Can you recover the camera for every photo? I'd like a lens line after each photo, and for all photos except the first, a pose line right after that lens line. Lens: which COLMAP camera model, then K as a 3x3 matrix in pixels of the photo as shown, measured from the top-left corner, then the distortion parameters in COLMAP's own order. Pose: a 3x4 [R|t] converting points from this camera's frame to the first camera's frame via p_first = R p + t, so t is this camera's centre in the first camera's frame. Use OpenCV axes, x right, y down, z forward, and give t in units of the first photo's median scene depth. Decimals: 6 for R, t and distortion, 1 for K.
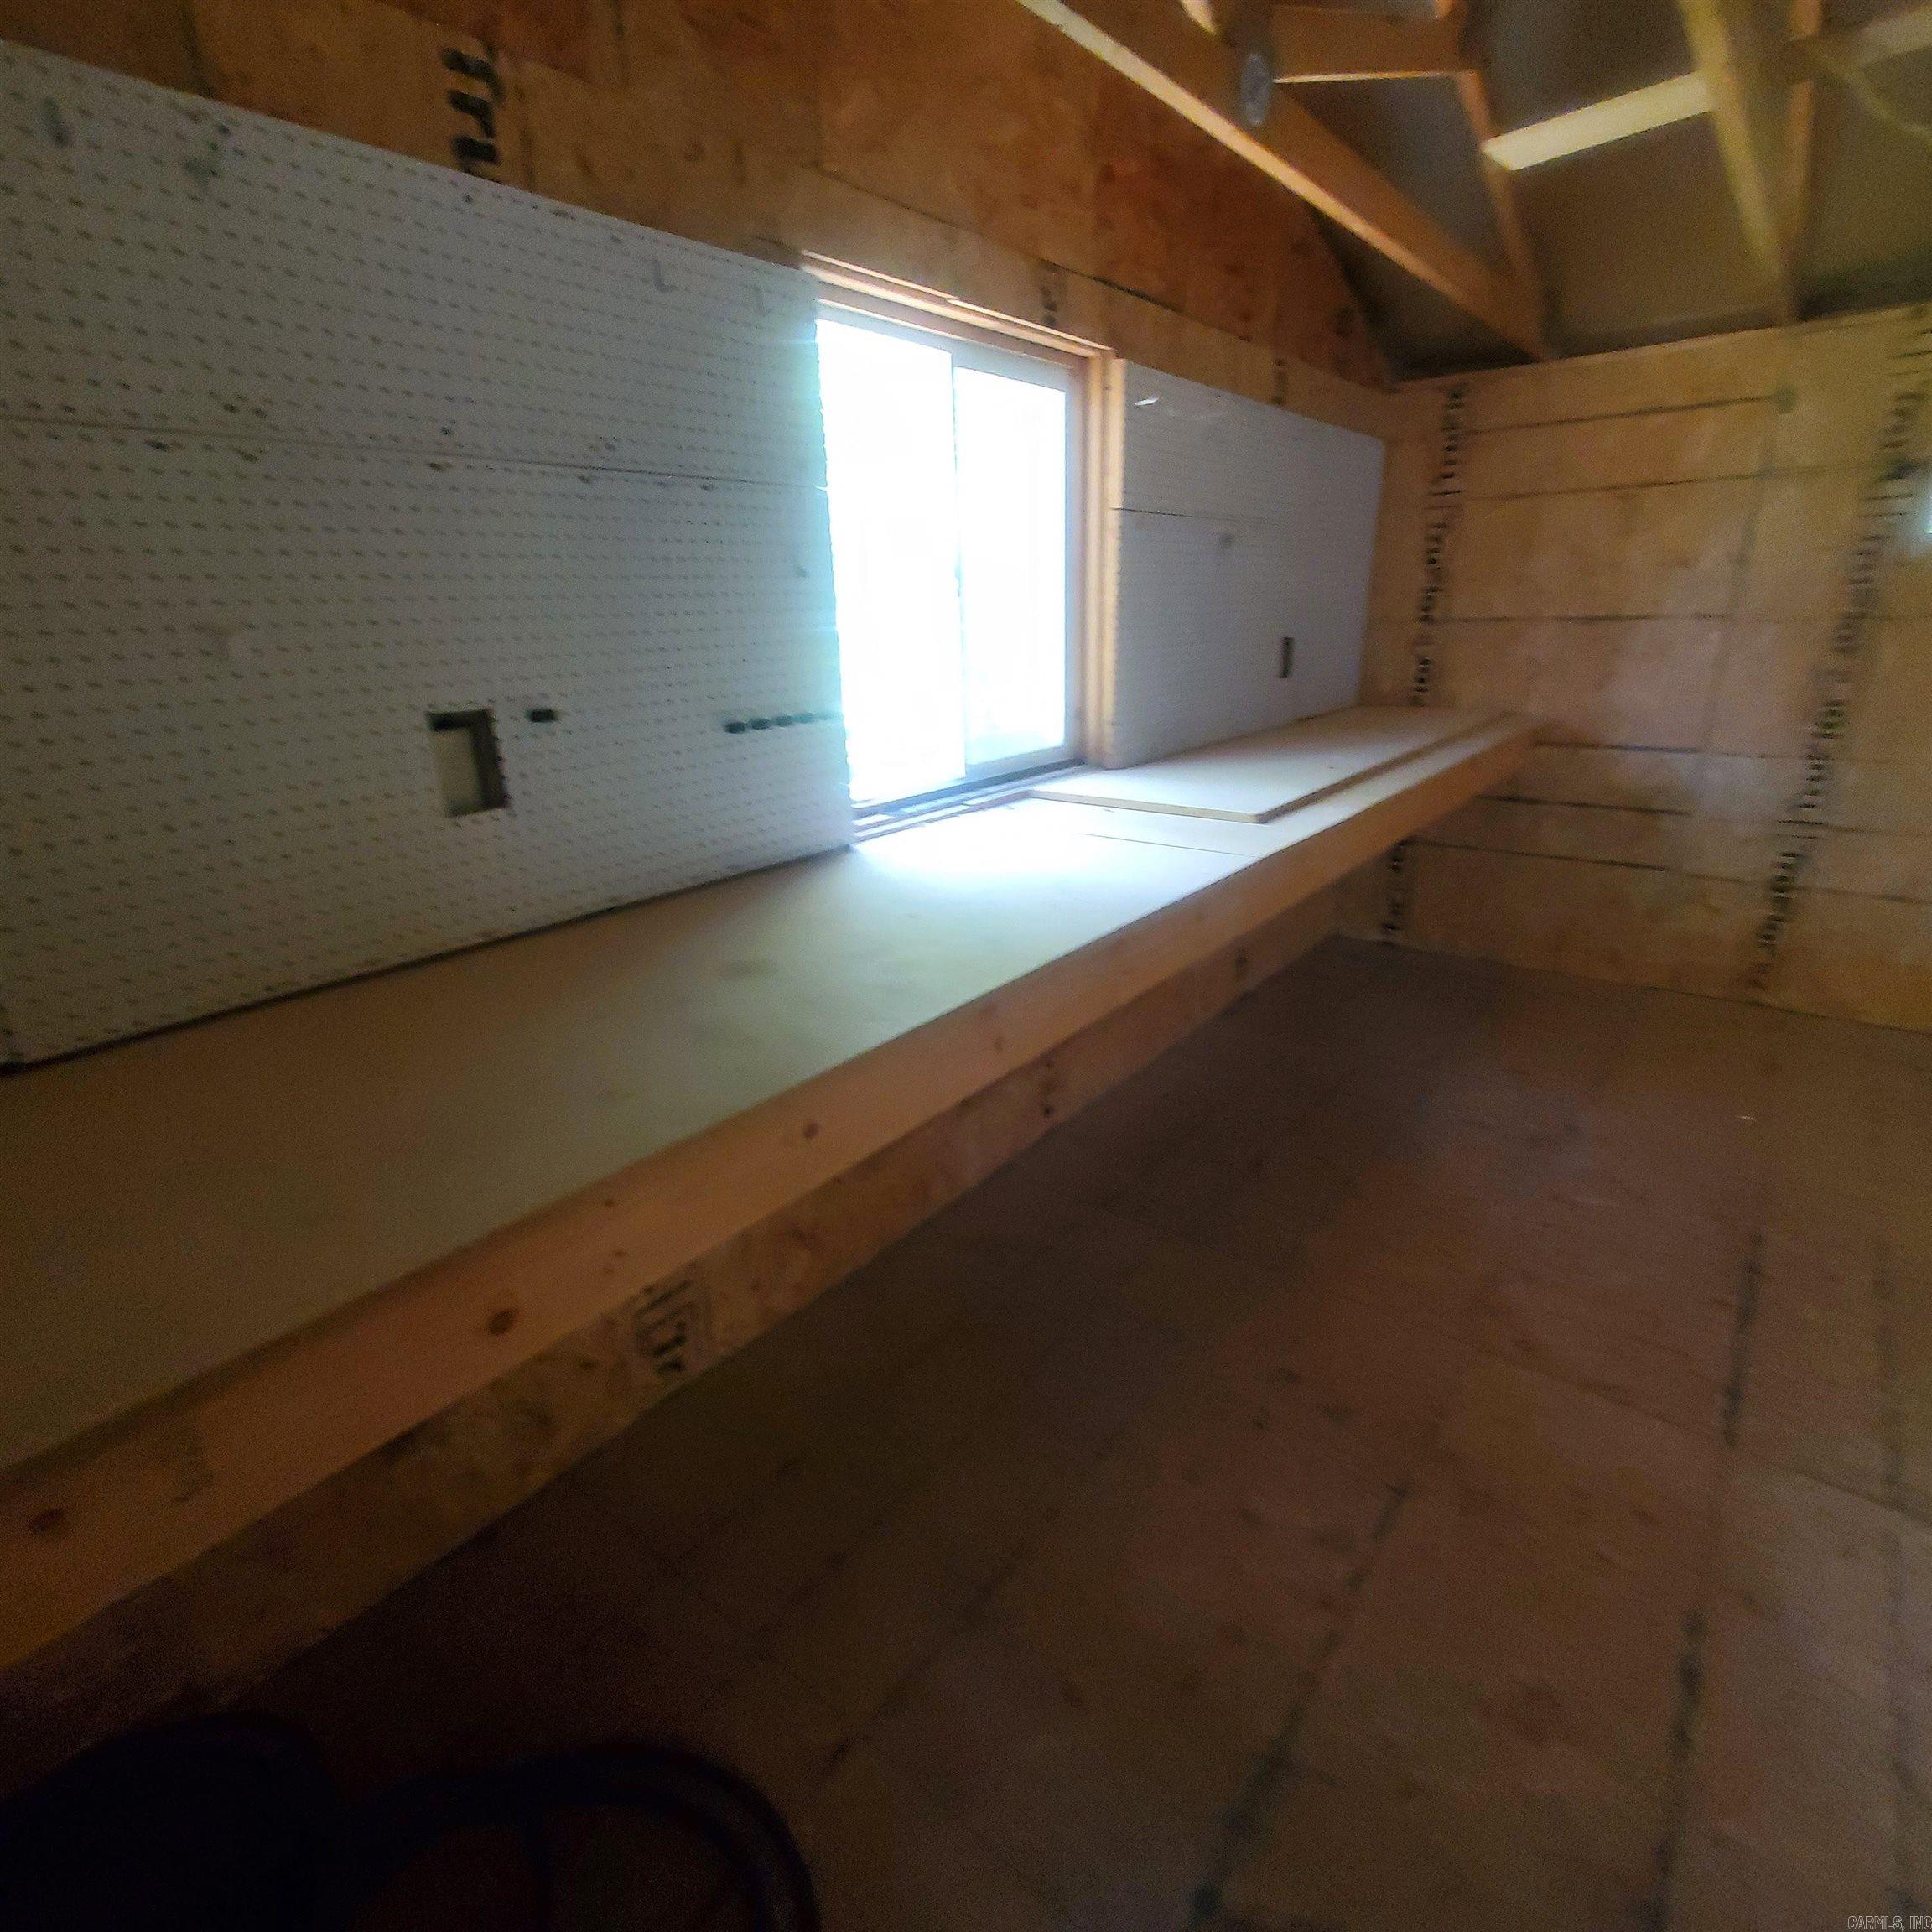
lens RADIAL K [[1018.5, 0, 966.8], [0, 1018.5, 964.4], [0, 0, 1]] dist [0.009266, -0.006477]
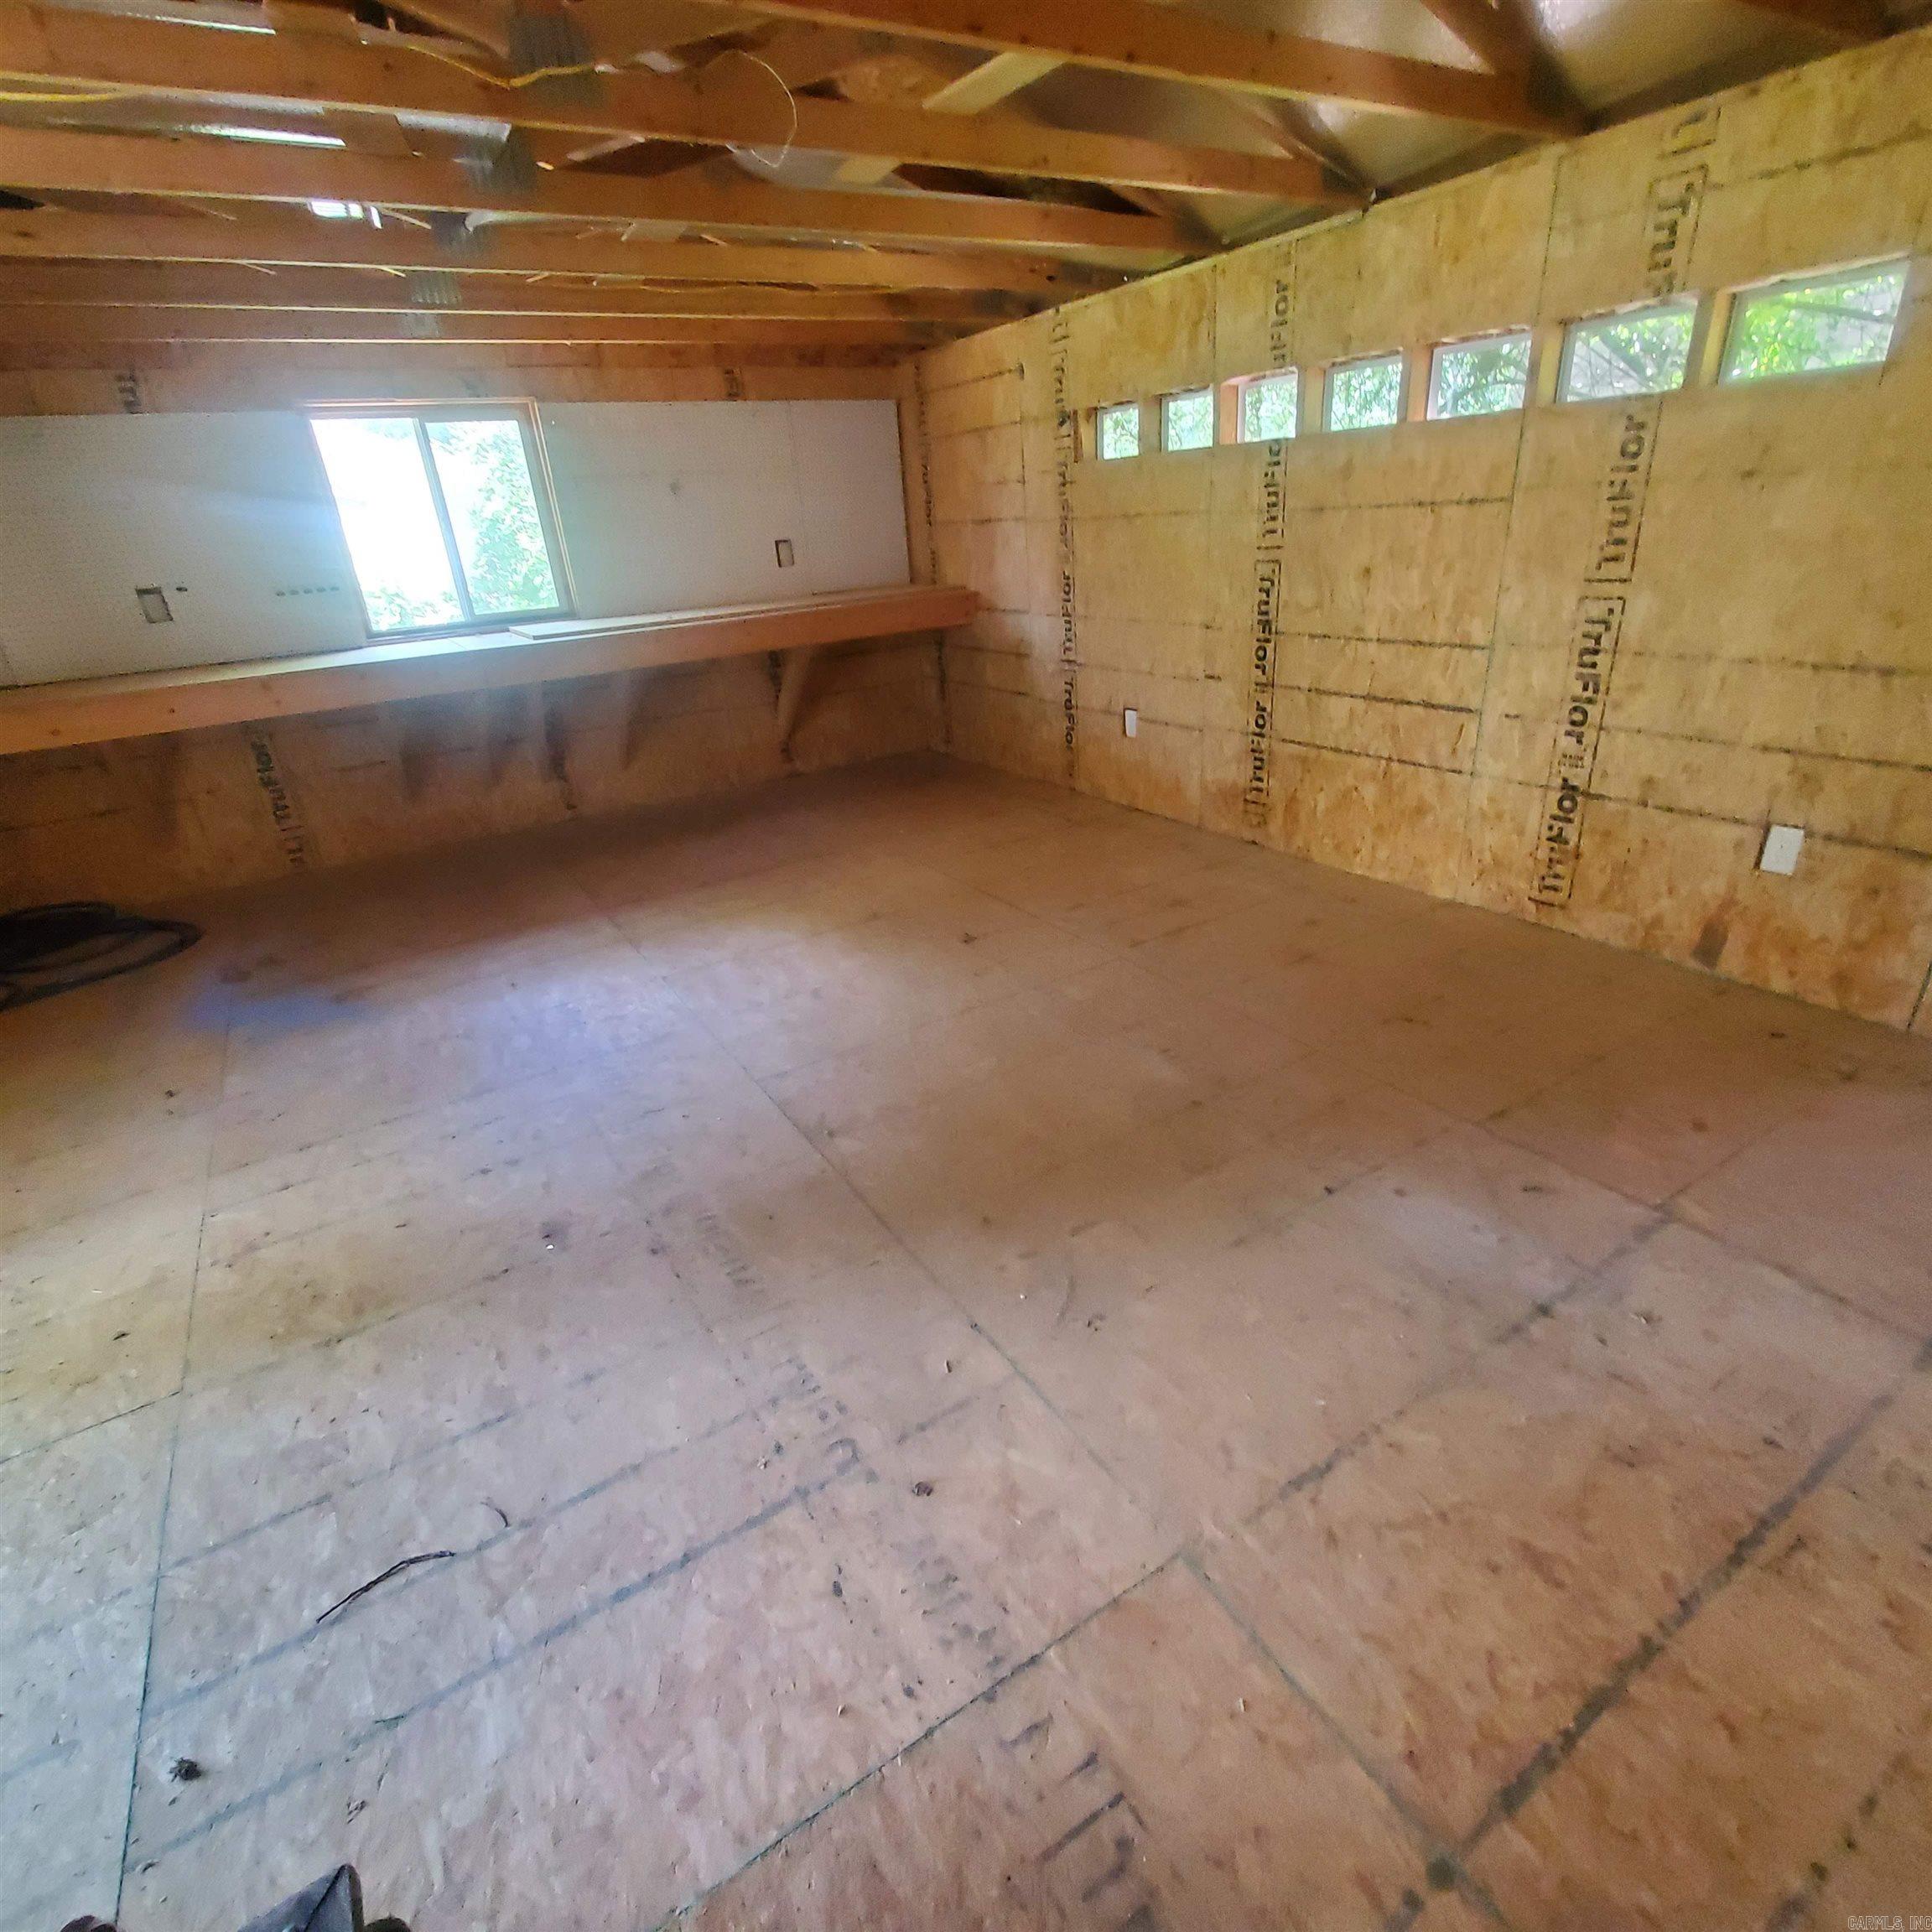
lens RADIAL K [[1018.5, 0, 956.7], [0, 1018.5, 969.9], [0, 0, 1]] dist [0.009266, -0.006477]
pose [[0.945332, 0.103756, -0.309165, 1.157255], [-0.070419, 0.990617, 0.117133, 0.144277], [0.318417, -0.088958, 0.943767, -0.494168]]
